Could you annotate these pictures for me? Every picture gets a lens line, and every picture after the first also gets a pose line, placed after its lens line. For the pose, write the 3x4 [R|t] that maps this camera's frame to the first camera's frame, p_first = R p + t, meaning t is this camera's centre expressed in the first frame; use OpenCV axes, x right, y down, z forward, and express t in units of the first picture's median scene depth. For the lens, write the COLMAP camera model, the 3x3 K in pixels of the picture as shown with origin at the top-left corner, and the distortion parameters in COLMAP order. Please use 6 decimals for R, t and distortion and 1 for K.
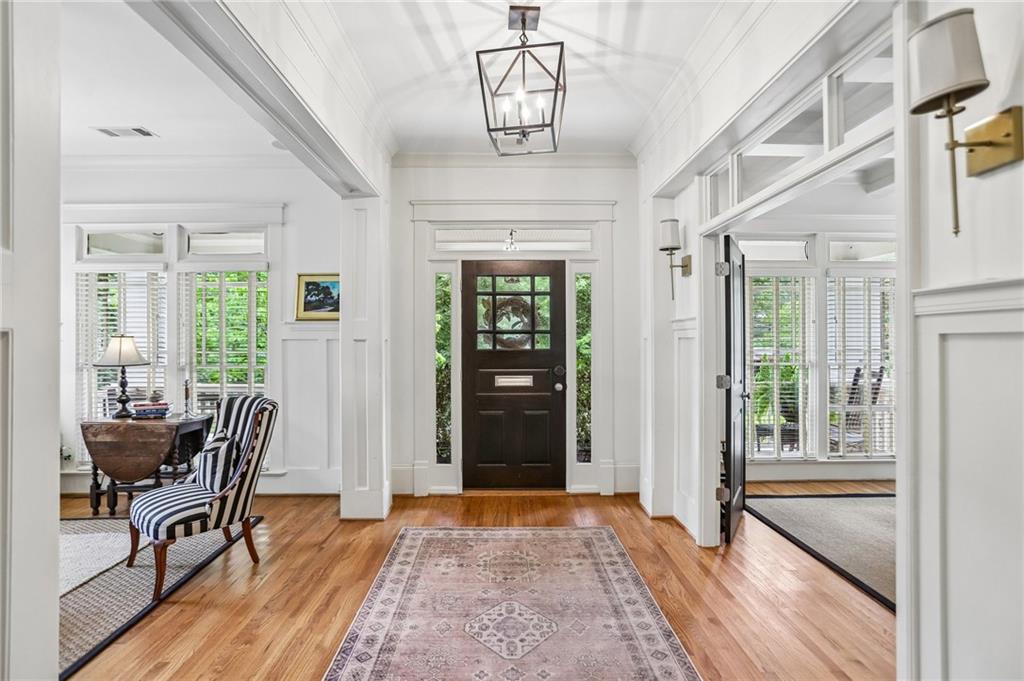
lens RADIAL K [[470.8, 0, 506.6], [0, 470.8, 341.5], [0, 0, 1]] dist [-0.052448, 0.024816]
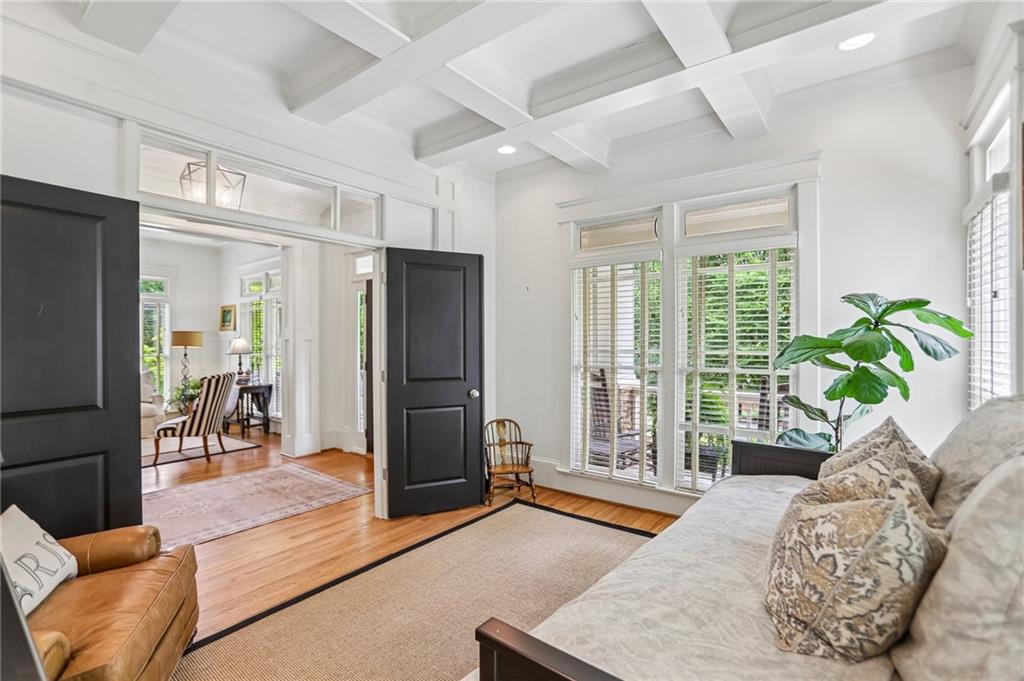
lens RADIAL K [[470.8, 0, 506.6], [0, 470.8, 341.5], [0, 0, 1]] dist [-0.052448, 0.024816]
pose [[0.782933, 0.002264, -0.622102, 1.313413], [0.000086, 0.999993, 0.003748, -0.004104], [0.622107, -0.002988, 0.782927, 0.260953]]
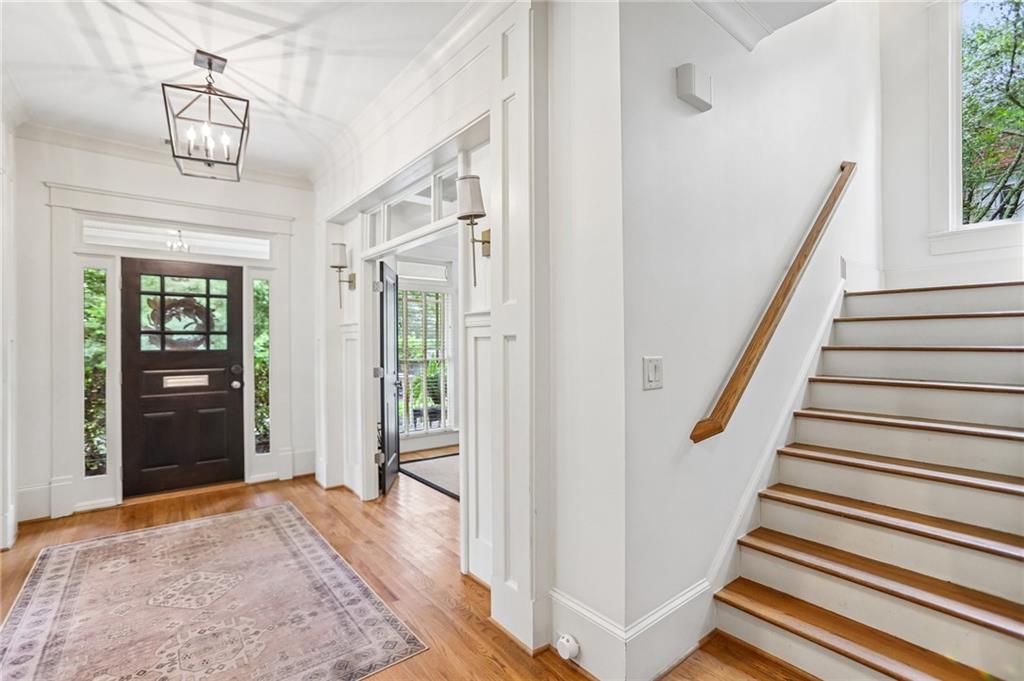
lens RADIAL K [[470.8, 0, 506.6], [0, 470.8, 341.5], [0, 0, 1]] dist [-0.052448, 0.024816]
pose [[0.794270, -0.000355, 0.607564, -0.049987], [0.002492, 0.999993, -0.002673, 0.003415], [-0.607559, 0.003637, 0.794266, -0.253624]]
